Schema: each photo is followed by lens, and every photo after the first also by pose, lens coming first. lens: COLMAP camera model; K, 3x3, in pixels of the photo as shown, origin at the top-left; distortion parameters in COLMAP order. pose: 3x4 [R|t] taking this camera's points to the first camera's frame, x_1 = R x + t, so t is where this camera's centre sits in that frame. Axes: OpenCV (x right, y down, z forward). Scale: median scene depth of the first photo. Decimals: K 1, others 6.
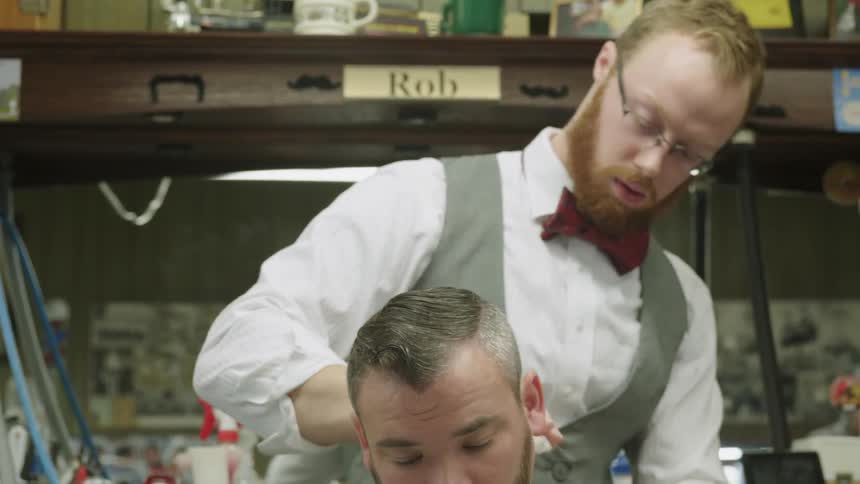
lens RADIAL K [[1995.7, 0, 430.0], [0, 1995.7, 242.0], [0, 0, 1]] dist [-0.026165, -0.014997]
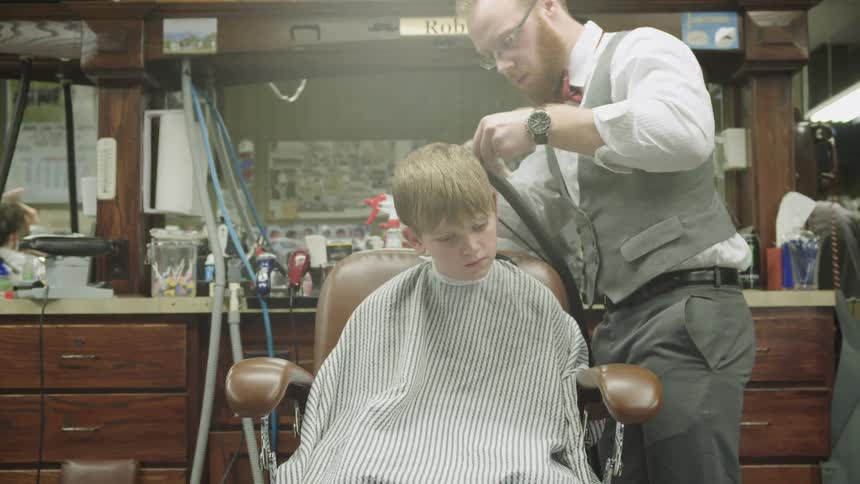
lens RADIAL K [[1301.6, 0, 430.0], [0, 1301.6, 242.0], [0, 0, 1]] dist [-0.066489, 0.018139]
pose [[0.998774, -0.015589, -0.046975, 0.030848], [0.020806, 0.993409, 0.112721, -0.018177], [0.044908, -0.113560, 0.992516, -0.139560]]
